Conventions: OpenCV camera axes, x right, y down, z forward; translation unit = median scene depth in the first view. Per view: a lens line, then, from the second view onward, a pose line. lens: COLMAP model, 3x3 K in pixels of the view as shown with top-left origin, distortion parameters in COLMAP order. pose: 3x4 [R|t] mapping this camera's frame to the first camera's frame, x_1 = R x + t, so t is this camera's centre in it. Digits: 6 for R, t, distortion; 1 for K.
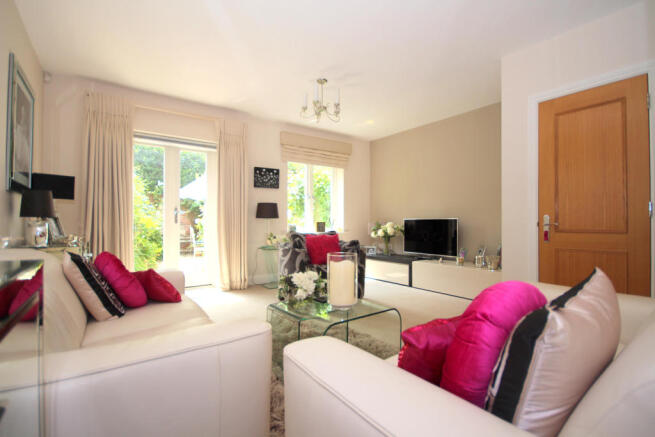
lens RADIAL K [[308.4, 0, 330.2], [0, 308.4, 220.6], [0, 0, 1]] dist [0.000215, 0.000019]
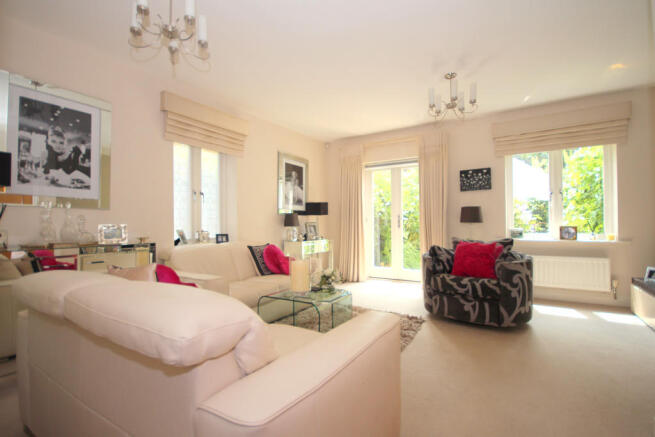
lens RADIAL K [[308.4, 0, 330.2], [0, 308.4, 220.6], [0, 0, 1]] dist [0.000215, 0.000019]
pose [[0.388656, -0.009063, -0.921338, 0.498982], [0.013138, 0.999904, -0.004293, -0.015266], [0.921289, -0.010436, 0.388738, 0.228269]]
